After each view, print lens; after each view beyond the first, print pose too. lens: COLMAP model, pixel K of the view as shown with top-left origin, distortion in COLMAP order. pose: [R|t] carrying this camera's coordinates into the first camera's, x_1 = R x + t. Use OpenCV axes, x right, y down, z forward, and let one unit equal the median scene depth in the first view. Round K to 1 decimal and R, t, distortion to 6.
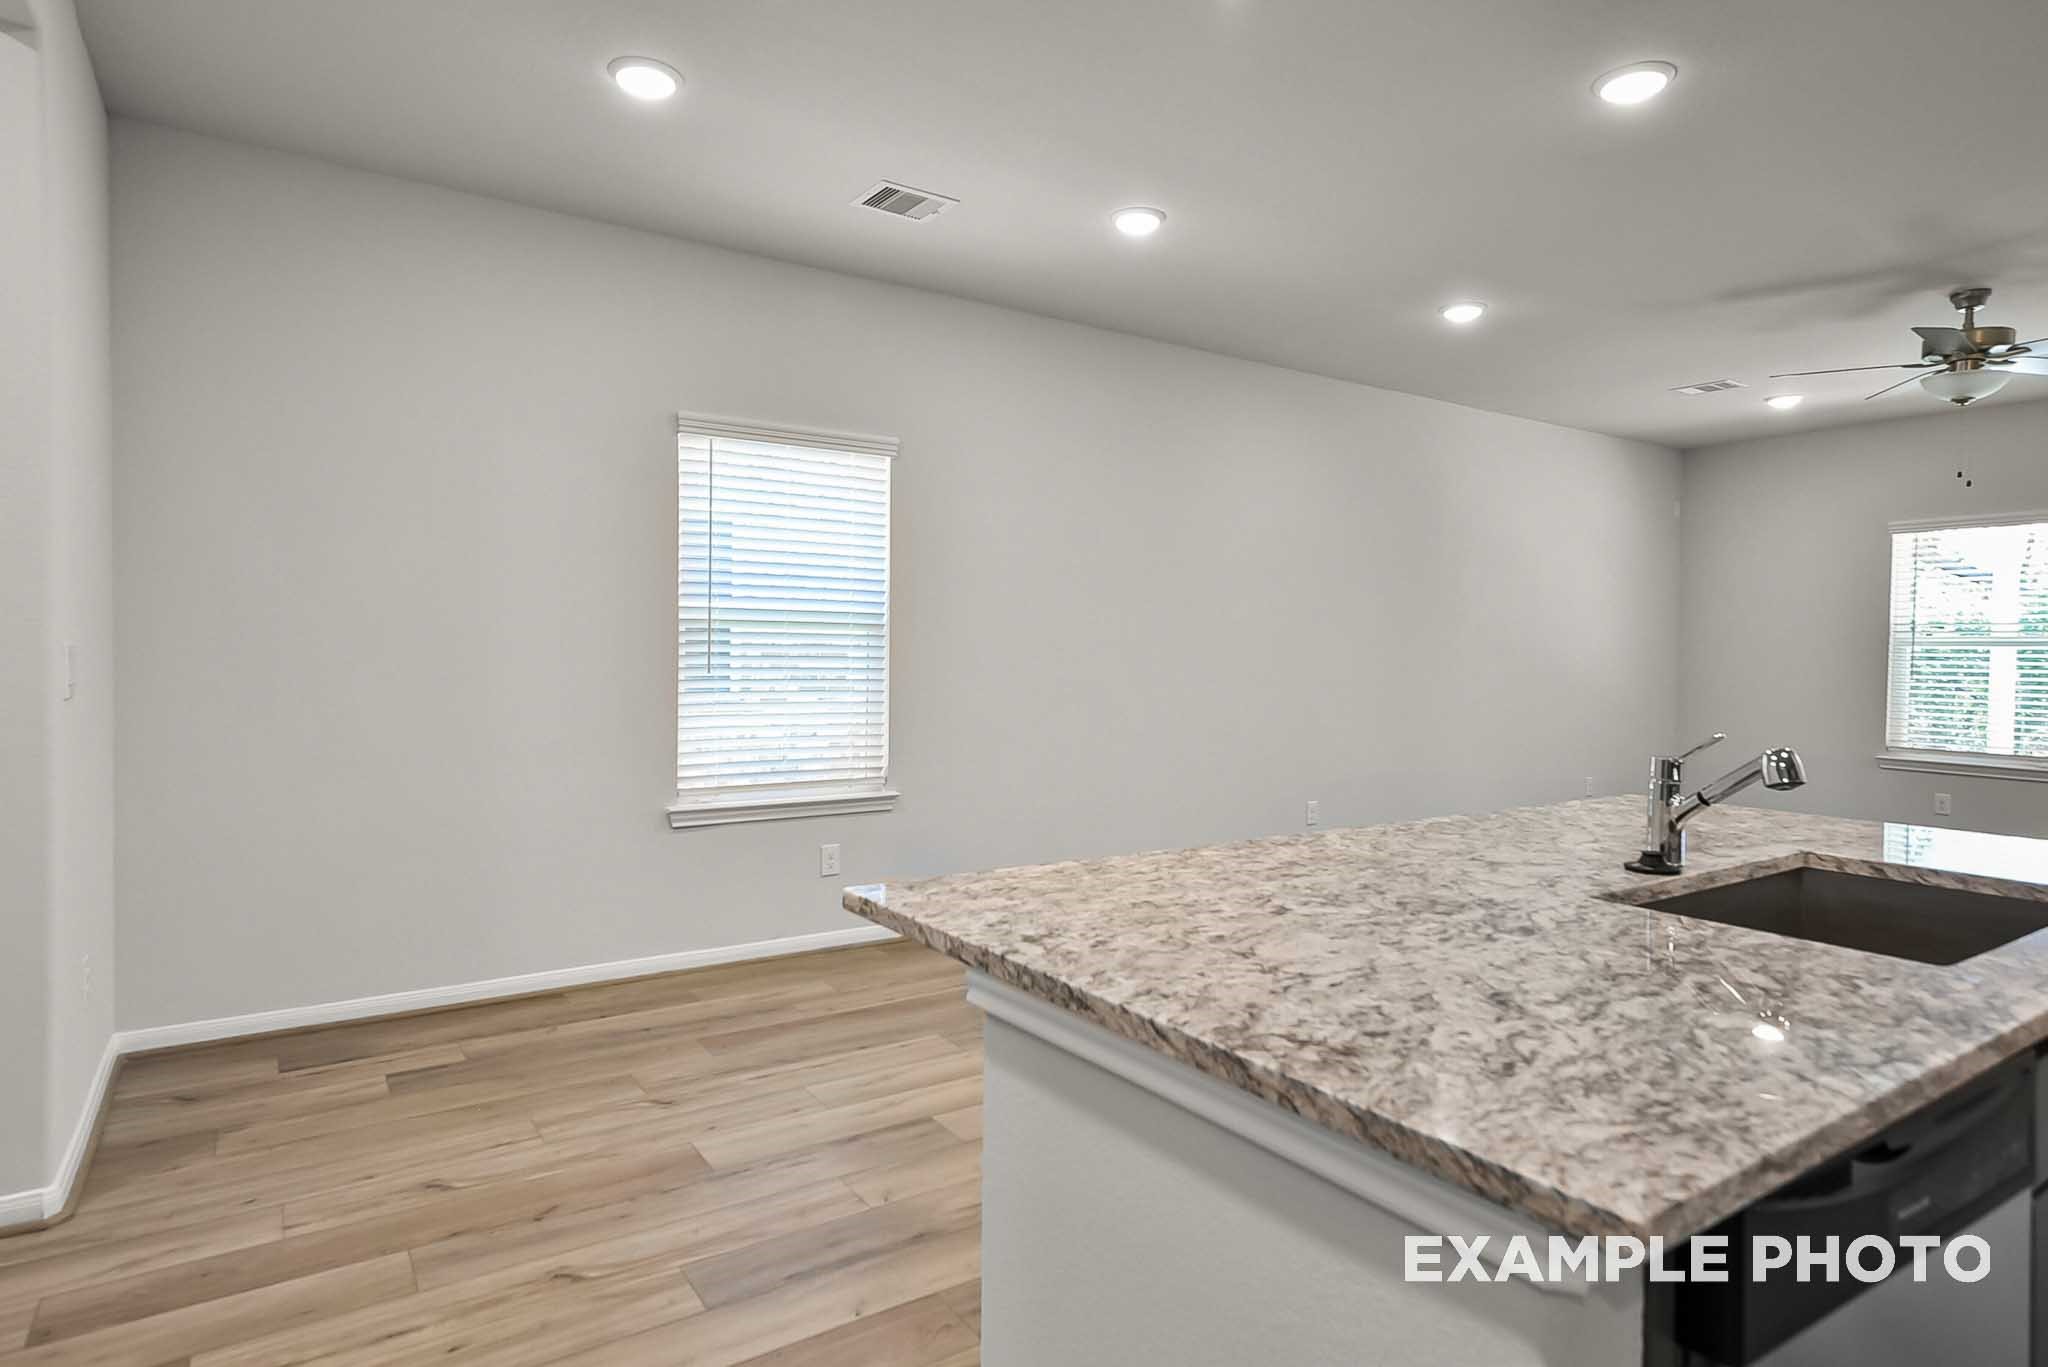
lens RADIAL K [[1128.3, 0, 1024.0], [0, 1128.3, 683.5], [0, 0, 1]] dist [0.001353, -0.000160]
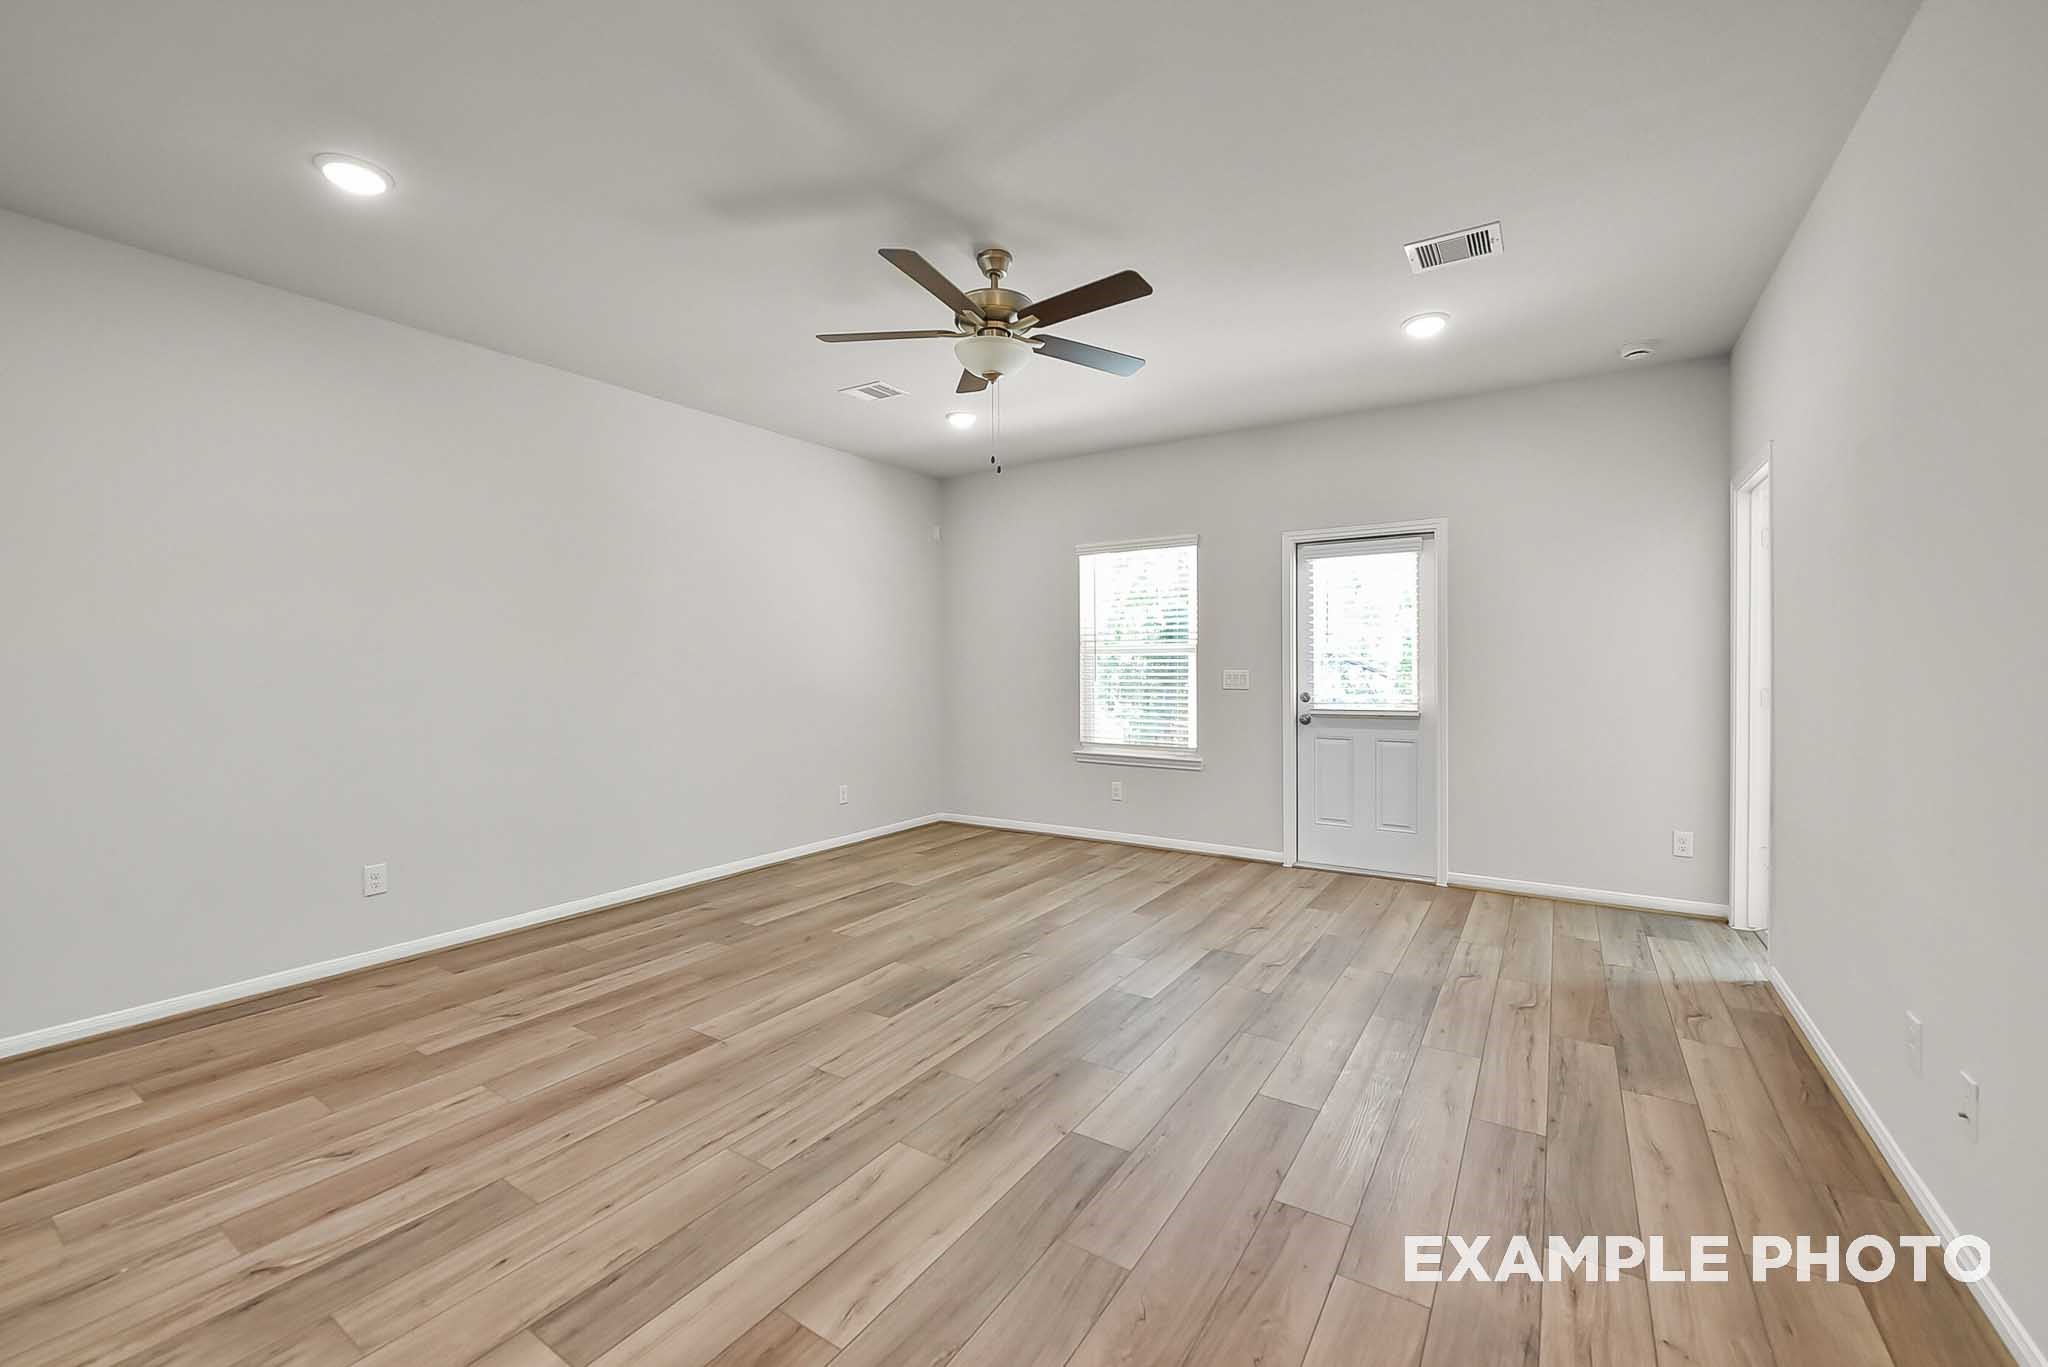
lens RADIAL K [[828.3, 0, 1020.9], [0, 828.3, 660.1], [0, 0, 1]] dist [0.001633, 0.000144]
pose [[0.921420, -0.014856, 0.388284, 0.598623], [0.027422, 0.999264, -0.026842, -0.009946], [-0.387599, 0.035380, 0.921149, 0.402258]]
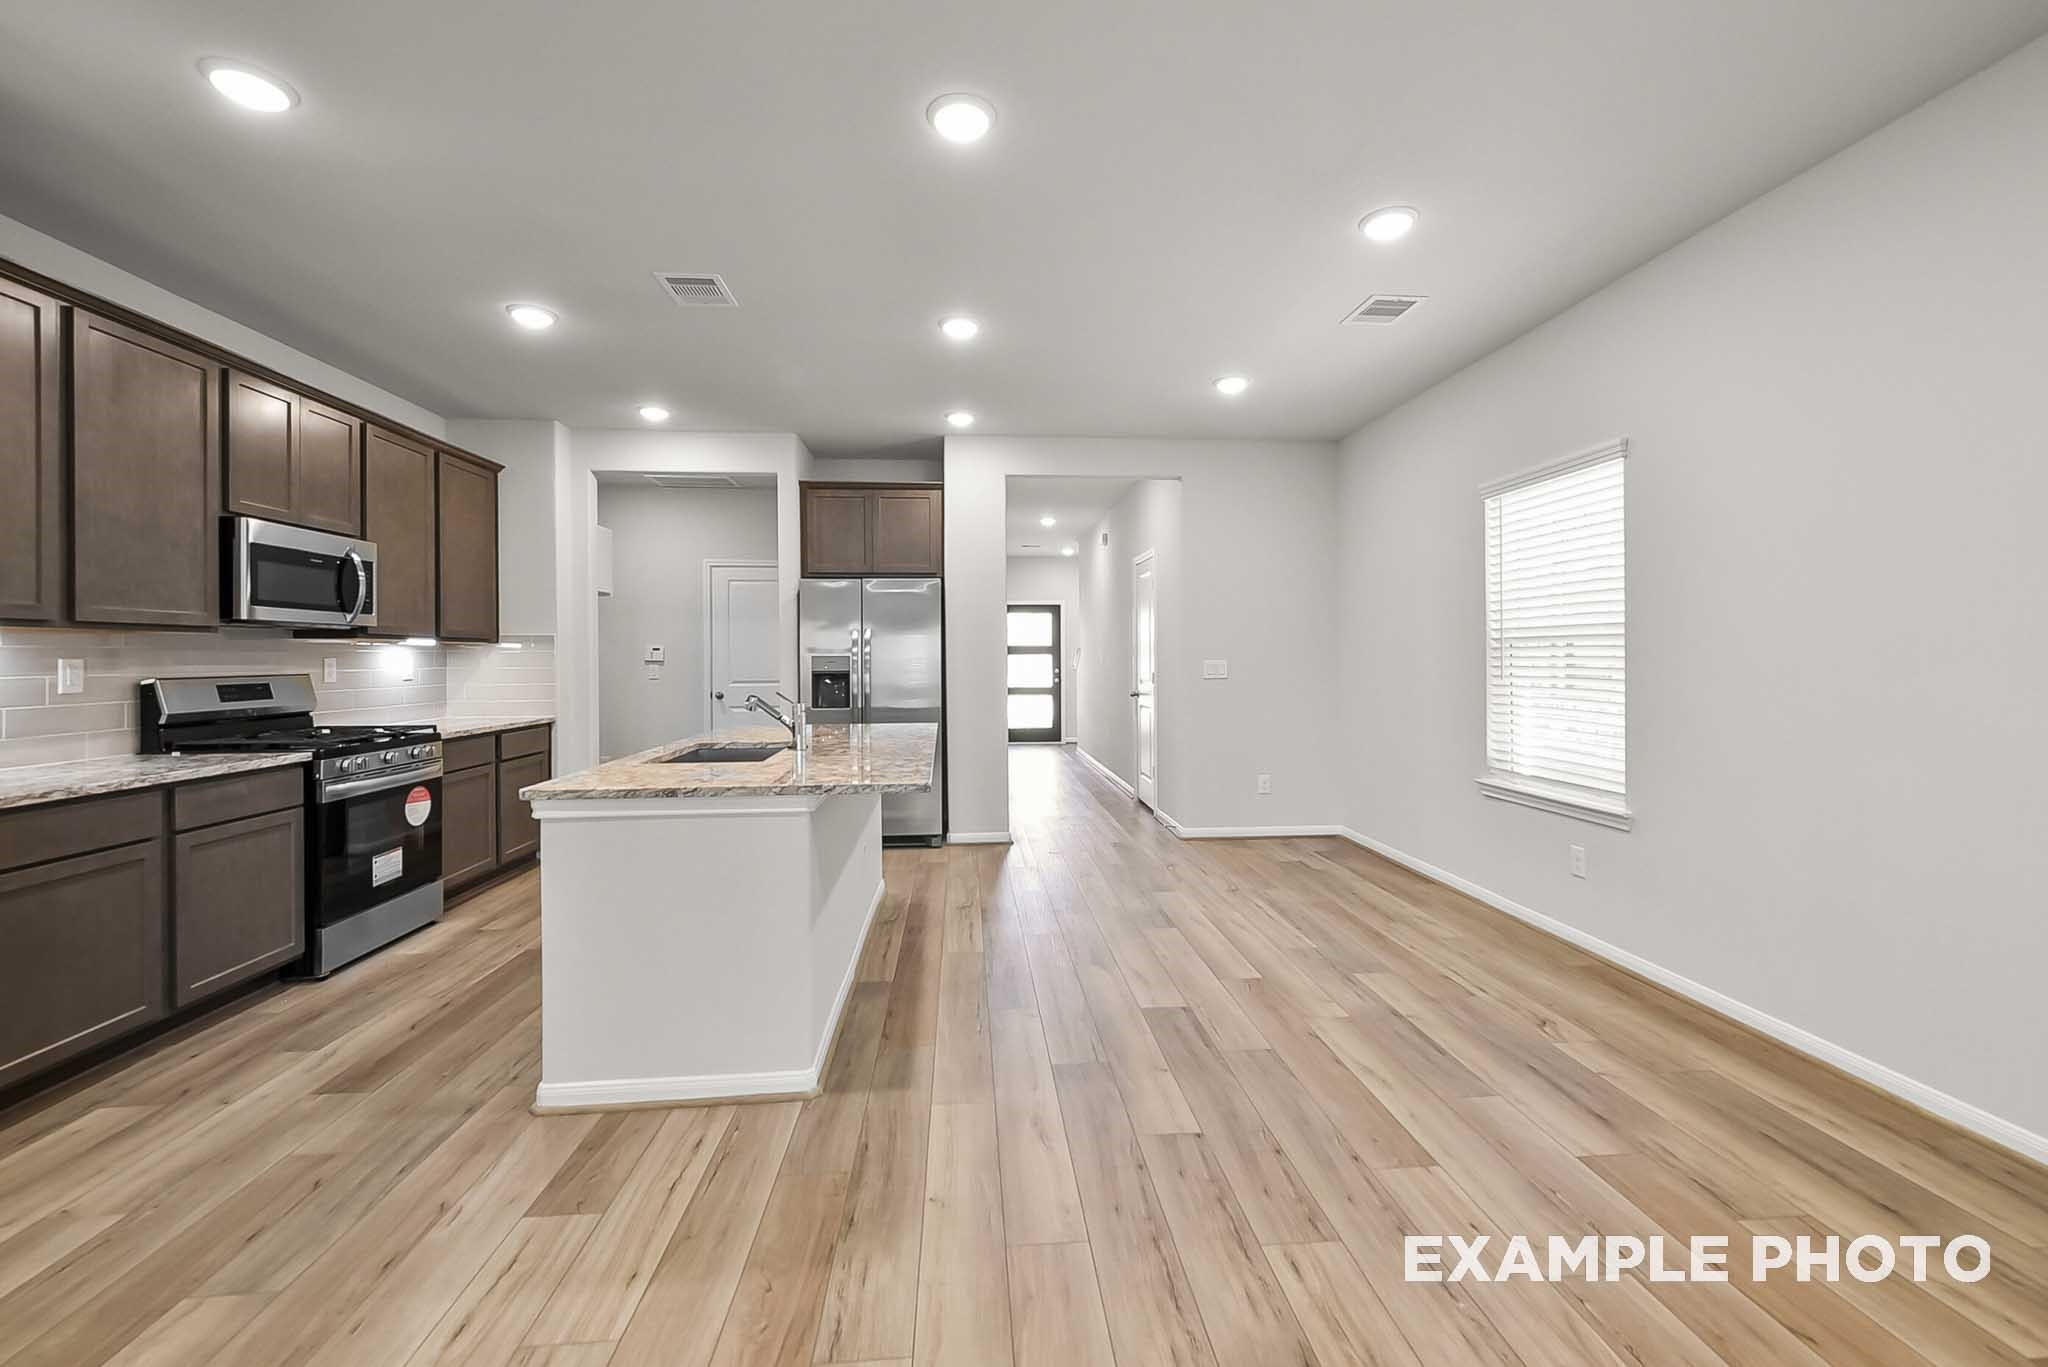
lens RADIAL K [[828.3, 0, 1020.9], [0, 828.3, 660.1], [0, 0, 1]] dist [0.001633, 0.000144]
pose [[-0.488361, -0.007572, -0.872609, 0.763180], [-0.030636, 0.999495, 0.008473, -0.020484], [0.872104, 0.030871, -0.488346, 0.932177]]
